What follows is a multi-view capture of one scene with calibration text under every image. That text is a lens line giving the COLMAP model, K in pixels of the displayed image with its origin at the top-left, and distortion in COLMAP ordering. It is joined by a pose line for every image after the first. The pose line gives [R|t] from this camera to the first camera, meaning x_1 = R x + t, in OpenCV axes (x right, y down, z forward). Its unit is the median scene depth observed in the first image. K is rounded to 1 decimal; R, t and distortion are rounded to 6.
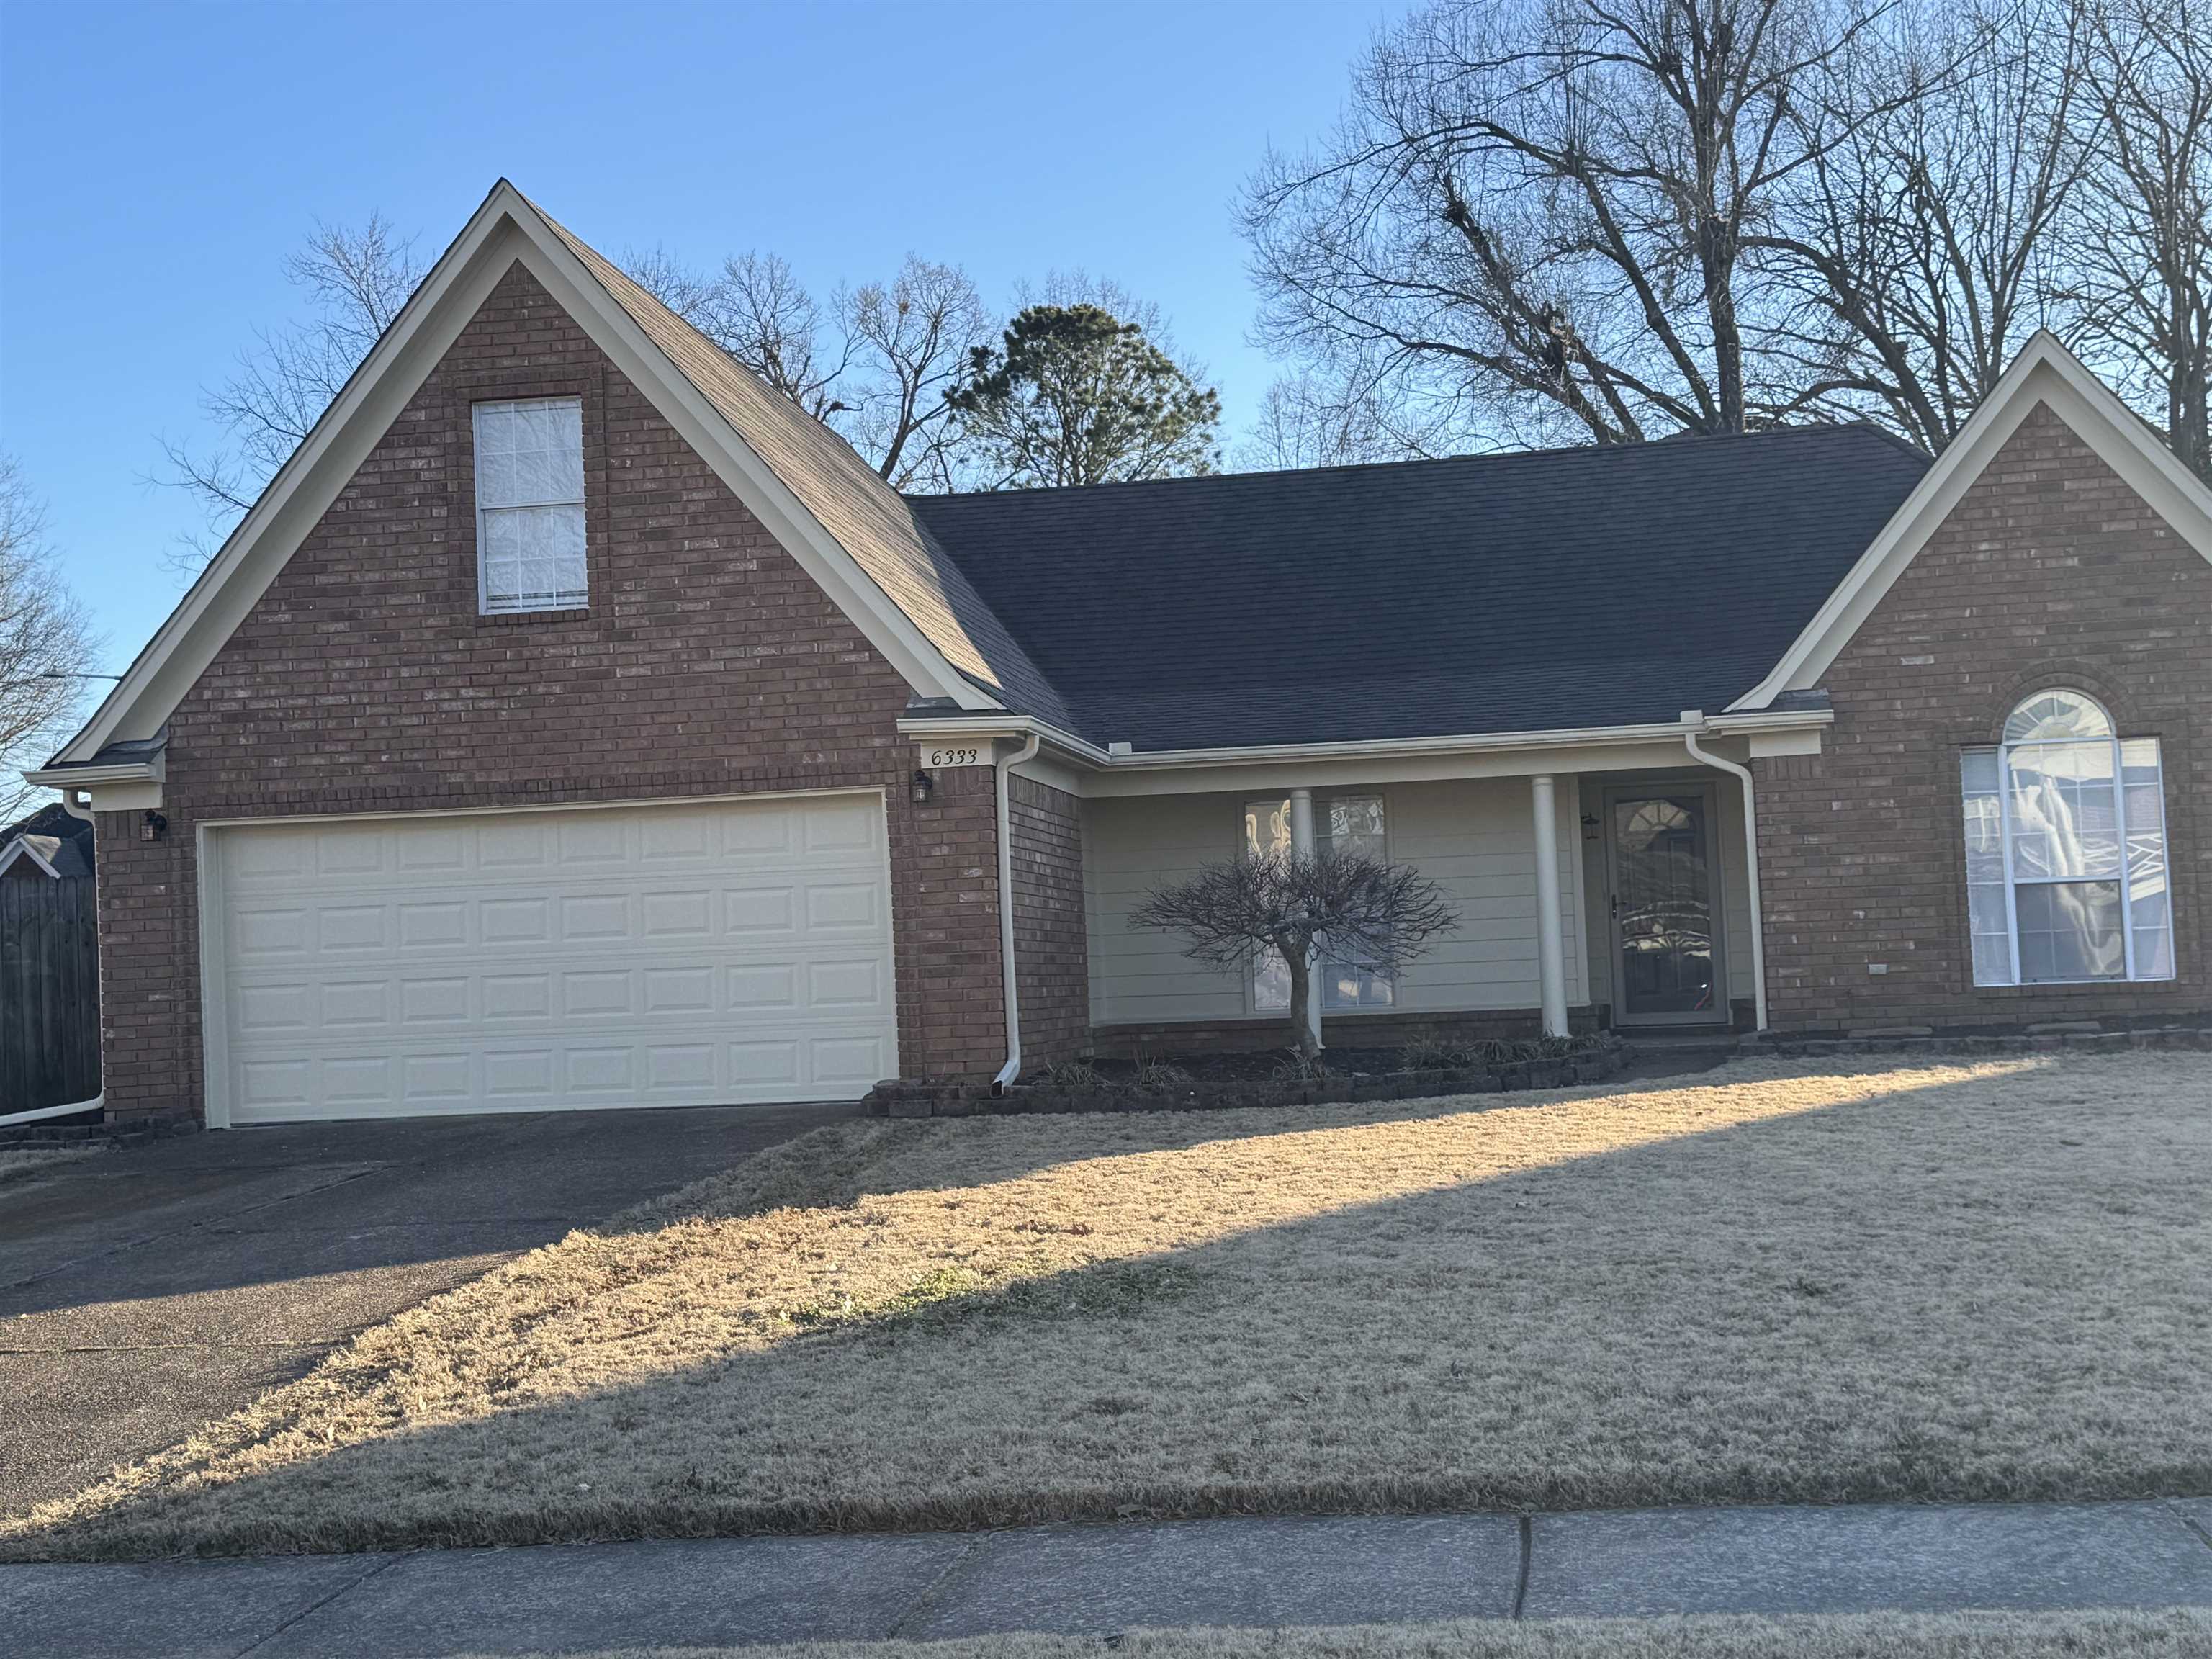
lens RADIAL K [[2870.0, 0, 1108.5], [0, 2870.0, 831.8], [0, 0, 1]] dist [0.137824, -0.036074]
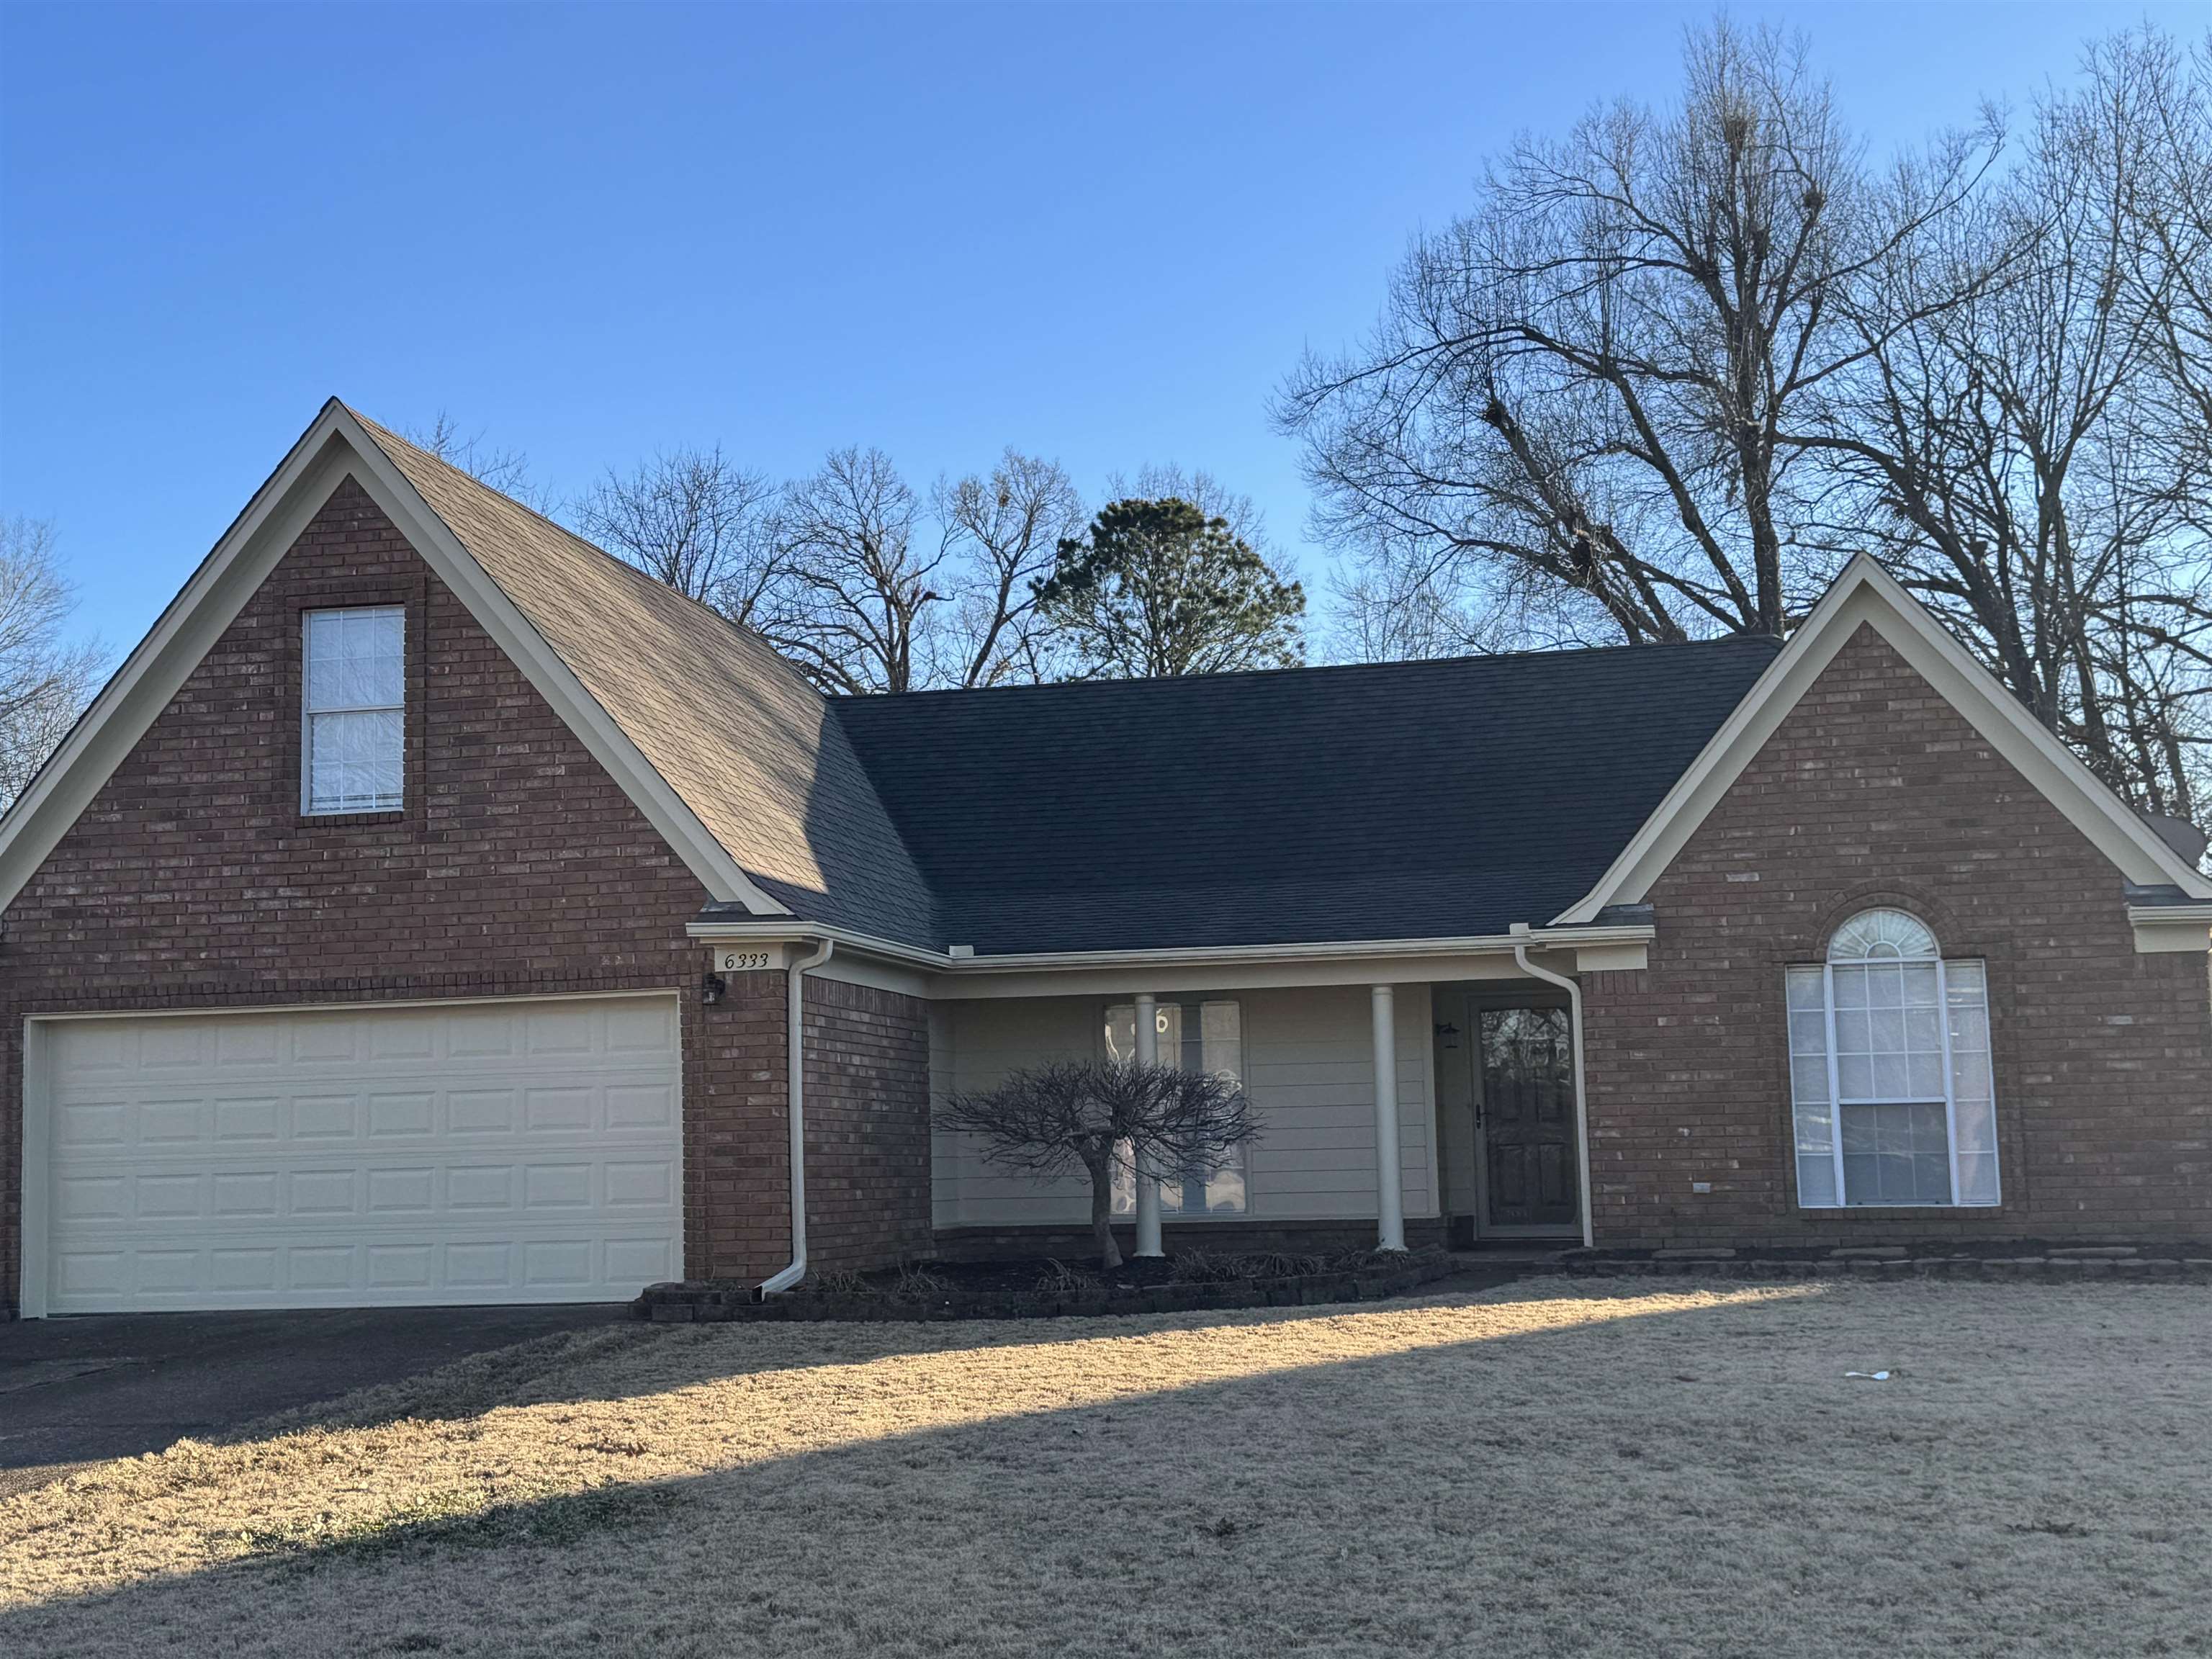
lens RADIAL K [[2870.3, 0, 1106.0], [0, 2870.3, 832.0], [0, 0, 1]] dist [0.217056, -0.537632]
pose [[0.998201, 0.012069, -0.058721, 0.119091], [-0.015749, 0.997914, -0.062613, -0.008806], [0.057843, 0.063425, 0.996309, -0.008228]]
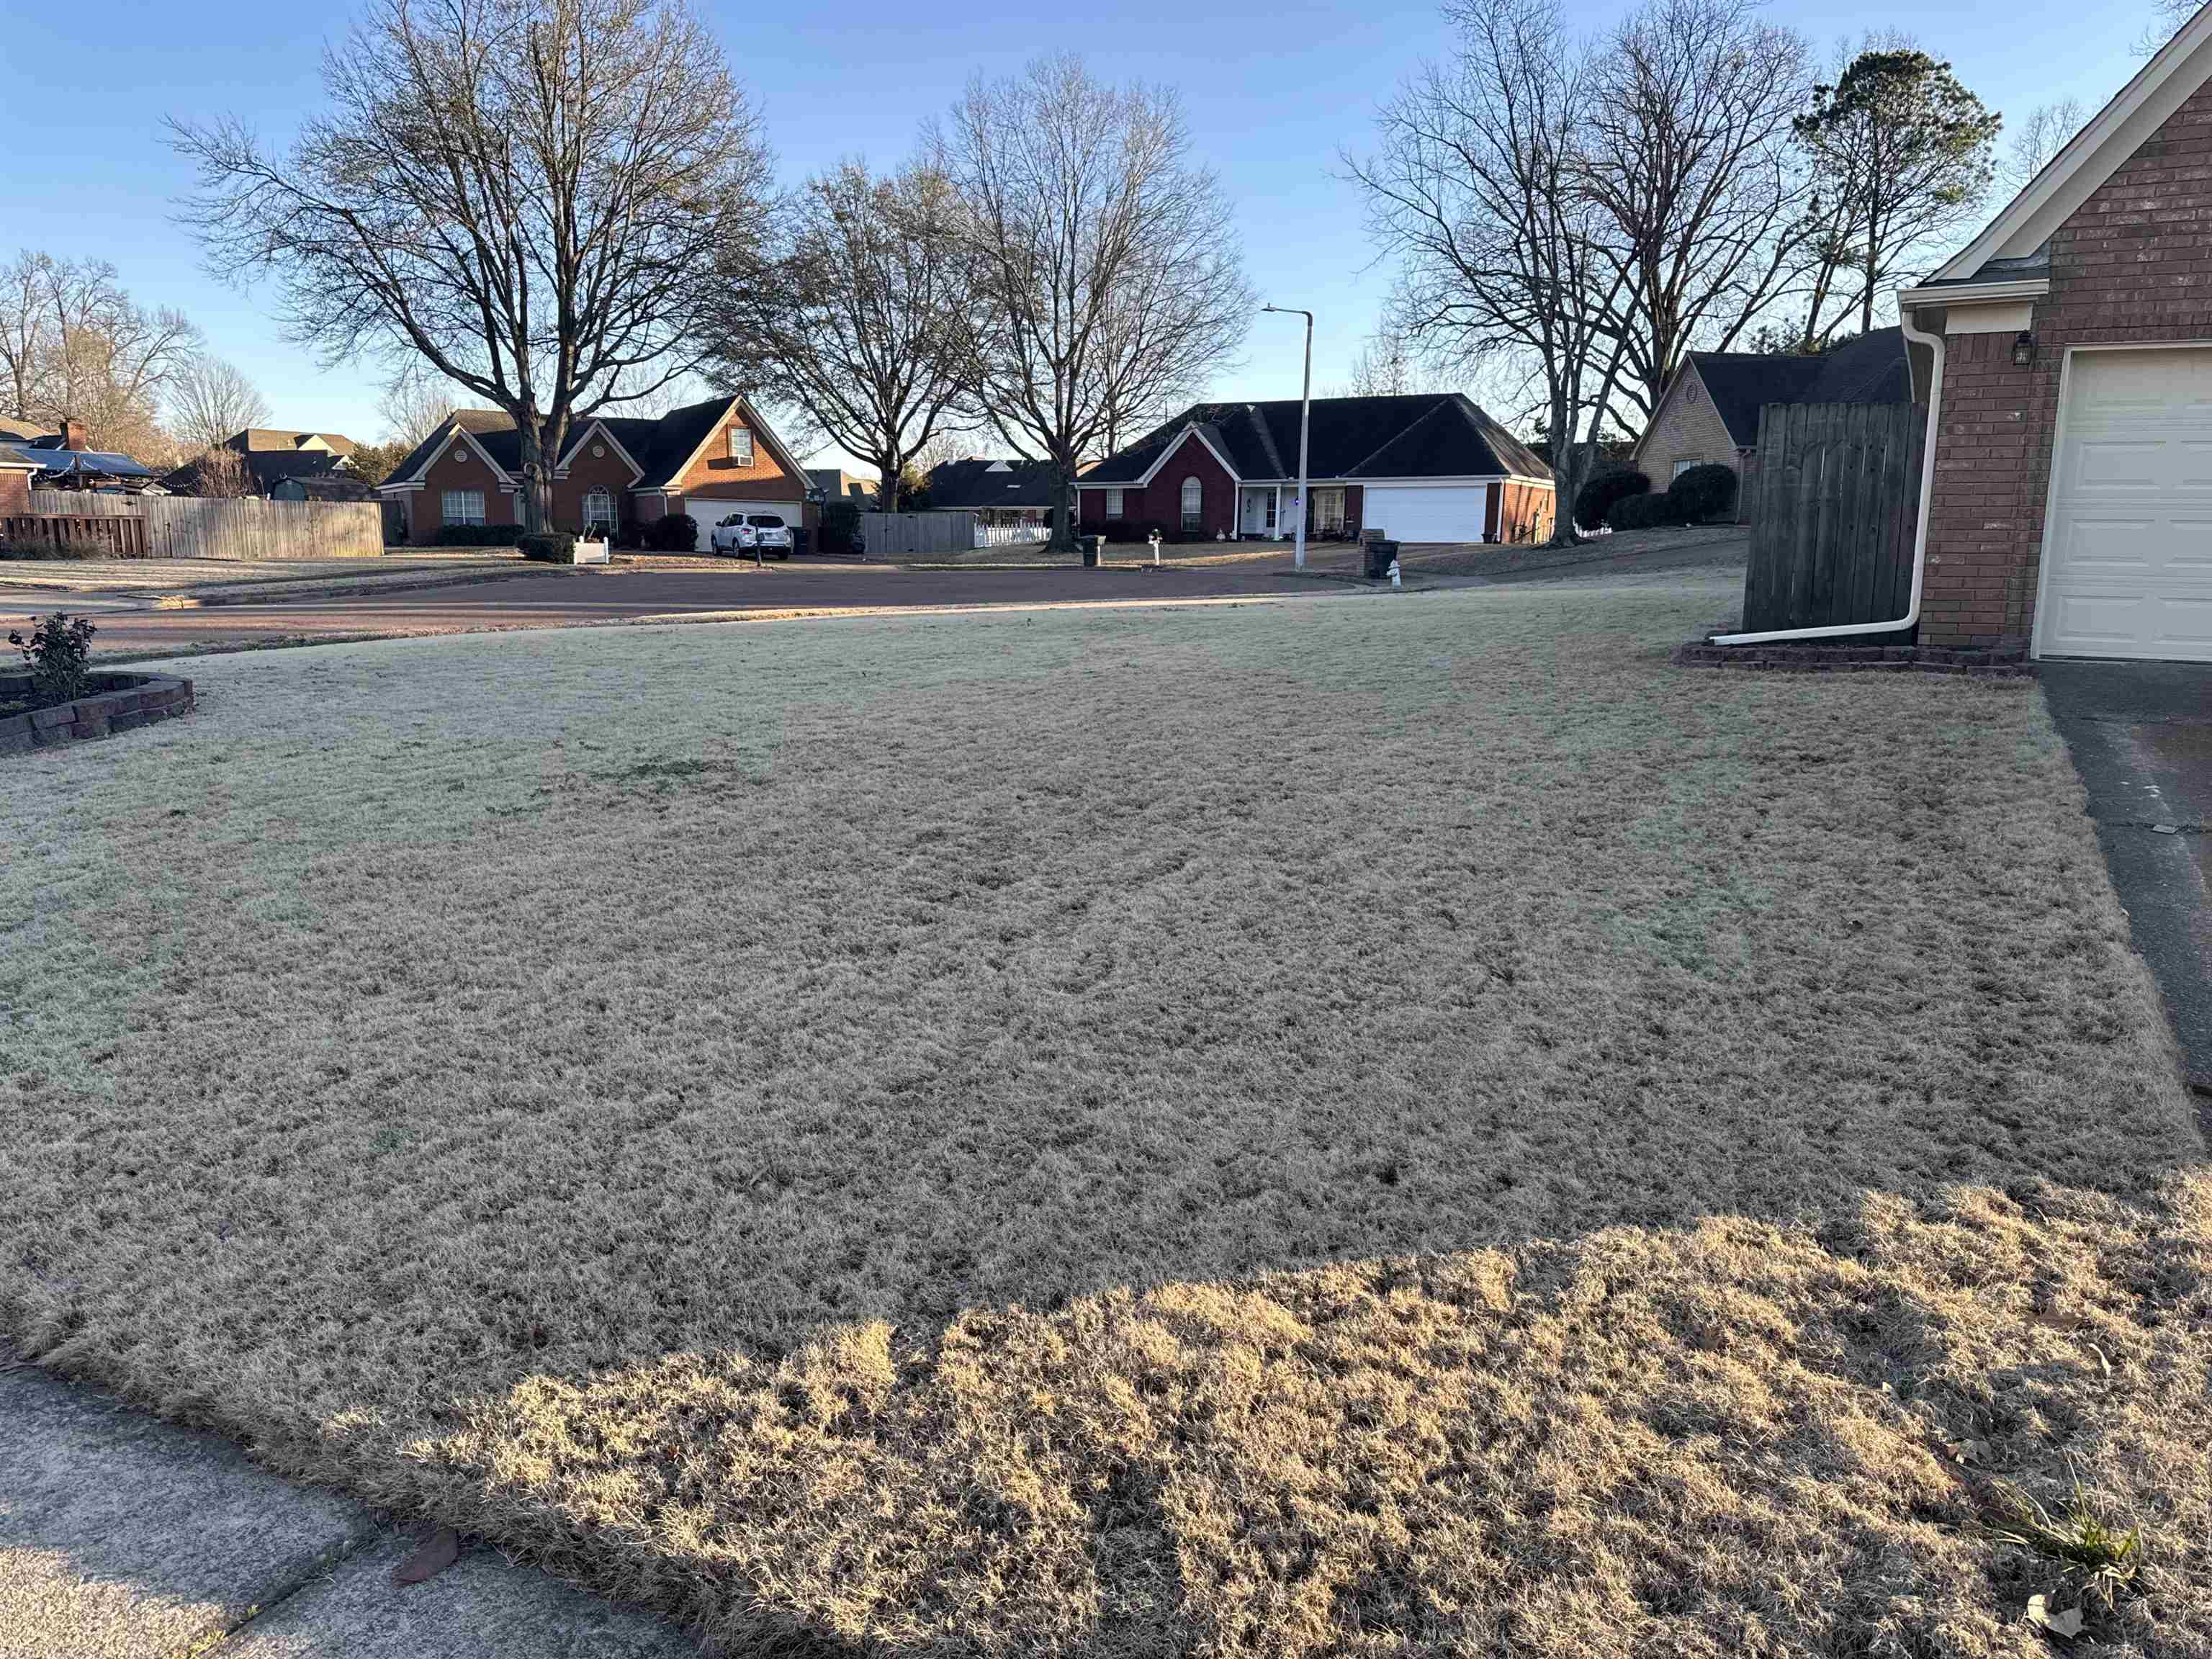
lens RADIAL K [[1582.1, 0, 1105.4], [0, 1582.1, 824.8], [0, 0, 1]] dist [0.021828, -0.015014]
pose [[0.947699, 0.107764, -0.300422, -0.417693], [-0.034018, 0.970018, 0.240642, 0.033083], [0.317348, -0.217836, 0.922951, 0.346093]]
